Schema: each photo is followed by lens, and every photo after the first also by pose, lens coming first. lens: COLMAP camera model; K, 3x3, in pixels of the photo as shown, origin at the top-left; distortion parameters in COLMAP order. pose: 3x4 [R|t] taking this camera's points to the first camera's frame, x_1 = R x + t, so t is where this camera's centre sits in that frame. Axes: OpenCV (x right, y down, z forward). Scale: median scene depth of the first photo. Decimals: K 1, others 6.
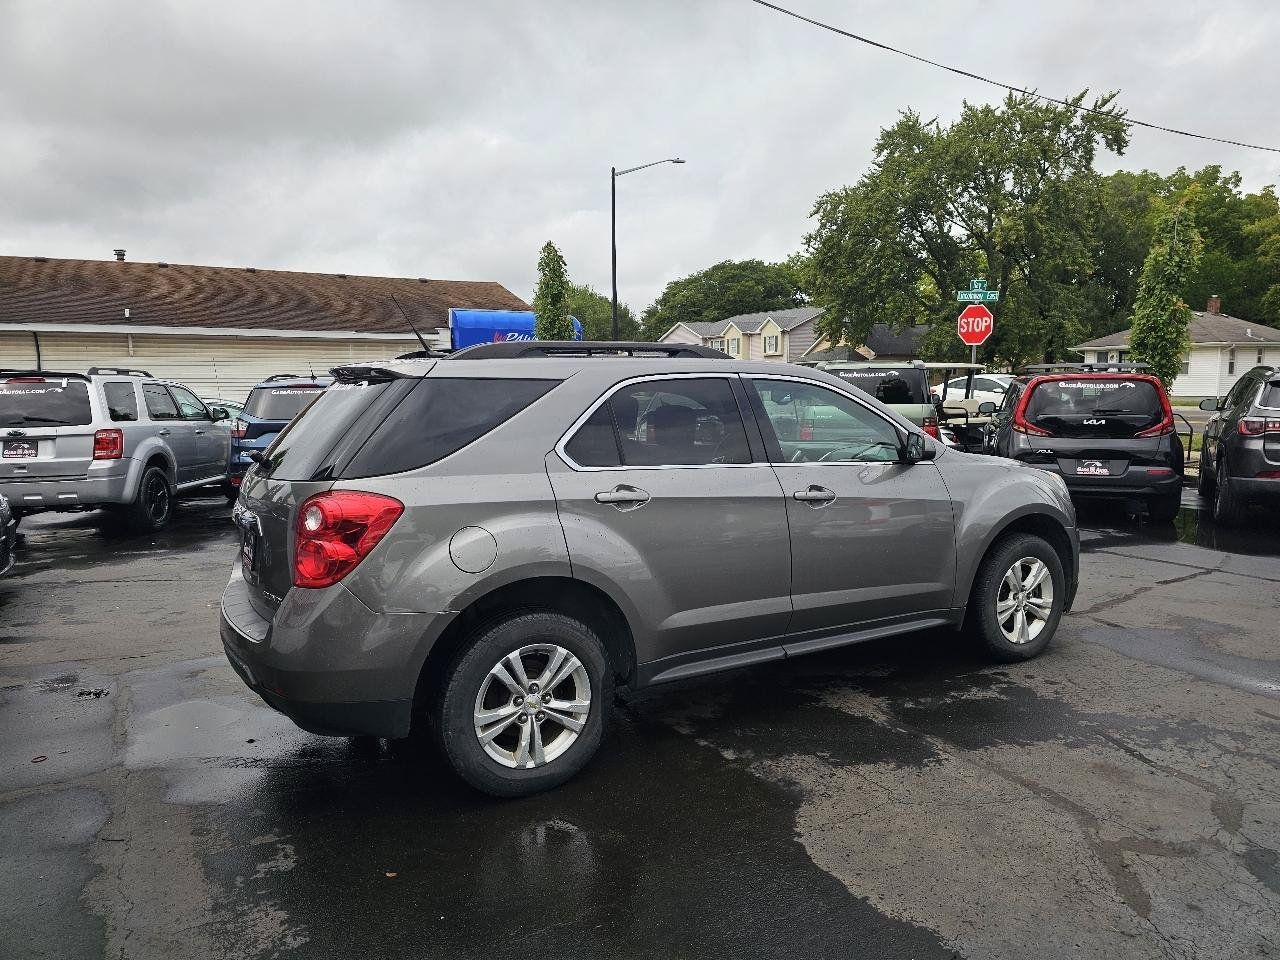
lens RADIAL K [[850.2, 0, 648.8], [0, 850.2, 485.6], [0, 0, 1]] dist [0.063136, -0.055752]
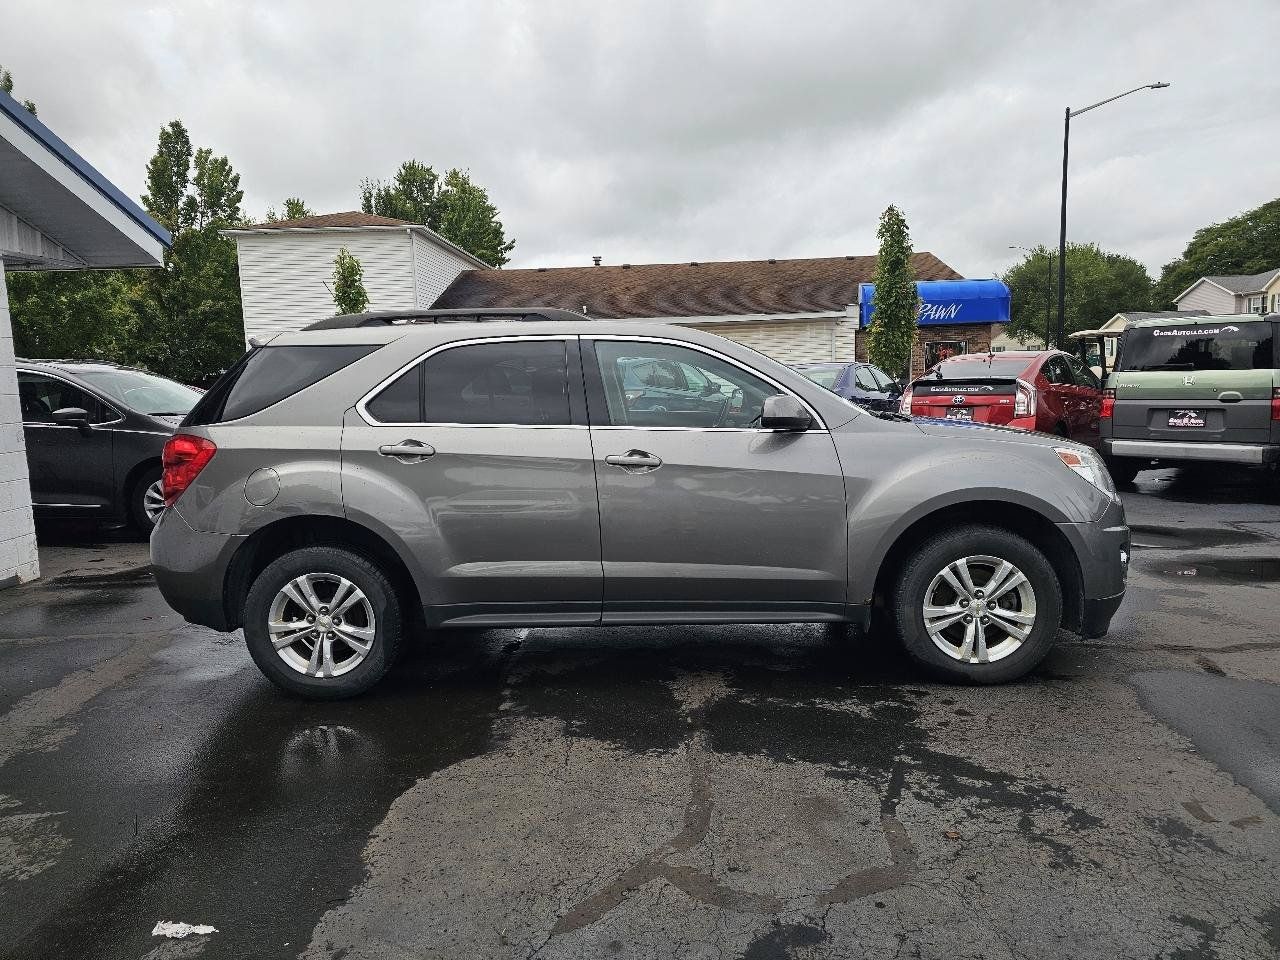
lens RADIAL K [[848.1, 0, 630.4], [0, 848.1, 475.7], [0, 0, 1]] dist [0.064270, -0.056013]
pose [[0.844688, 0.048694, -0.533039, 0.695363], [-0.041587, 0.998813, 0.025341, 0.004895], [0.533641, 0.000762, 0.845711, 0.194602]]
